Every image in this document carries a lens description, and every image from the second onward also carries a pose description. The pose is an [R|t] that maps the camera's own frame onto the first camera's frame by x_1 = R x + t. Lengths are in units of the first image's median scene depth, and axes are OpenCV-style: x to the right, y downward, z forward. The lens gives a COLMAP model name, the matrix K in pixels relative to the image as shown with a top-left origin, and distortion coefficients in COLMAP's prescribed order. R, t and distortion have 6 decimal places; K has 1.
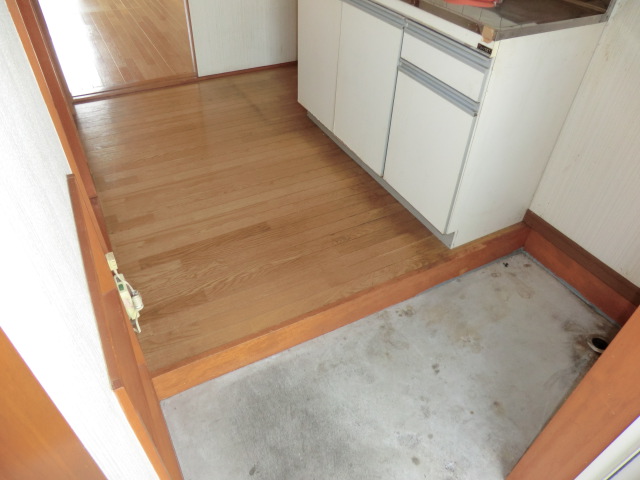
lens RADIAL K [[461.2, 0, 320.0], [0, 461.2, 240.0], [0, 0, 1]] dist [-0.078661, 0.066297]
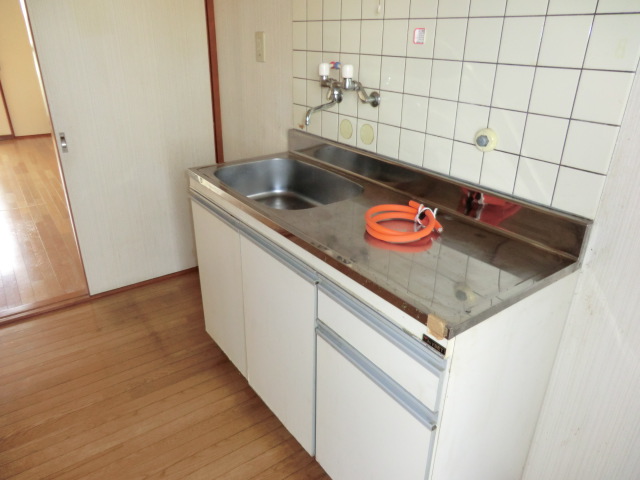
lens RADIAL K [[461.2, 0, 320.0], [0, 461.2, 240.0], [0, 0, 1]] dist [-0.078661, 0.066297]
pose [[0.990059, -0.075580, 0.118623, 0.100143], [0.107340, 0.950997, -0.289969, -0.299590], [-0.090894, 0.299819, 0.949656, 0.256287]]
